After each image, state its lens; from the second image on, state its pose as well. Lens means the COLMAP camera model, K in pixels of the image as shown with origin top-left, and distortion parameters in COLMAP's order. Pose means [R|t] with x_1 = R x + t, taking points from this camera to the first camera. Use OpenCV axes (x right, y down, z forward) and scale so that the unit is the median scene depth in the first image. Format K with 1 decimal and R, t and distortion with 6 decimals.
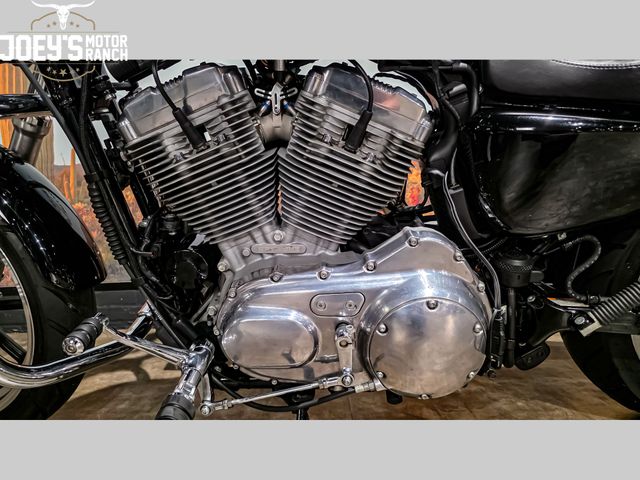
lens RADIAL K [[433.0, 0, 321.8], [0, 433.0, 246.2], [0, 0, 1]] dist [0.031975, -0.018495]
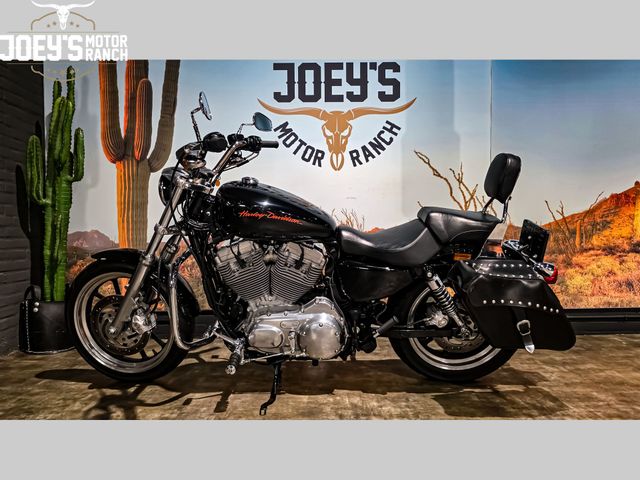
lens RADIAL K [[433.0, 0, 317.2], [0, 433.0, 244.0], [0, 0, 1]] dist [0.031975, -0.018495]
pose [[0.999720, 0.022286, -0.007984, 0.211813], [-0.022769, 0.997527, -0.066495, -0.195947], [0.006483, 0.066658, 0.997755, -1.755712]]
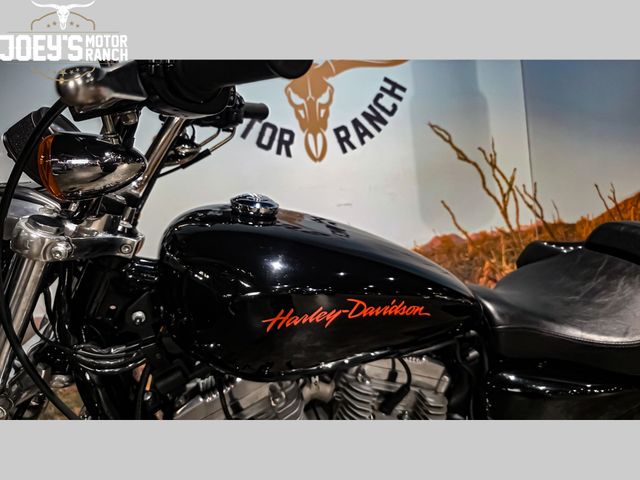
lens RADIAL K [[433.0, 0, 313.8], [0, 433.0, 239.3], [0, 0, 1]] dist [0.031975, -0.018495]
pose [[0.960471, -0.091511, 0.262909, -0.358493], [0.105615, 0.993602, -0.039996, -0.626375], [-0.257567, 0.066182, 0.963991, -0.072261]]
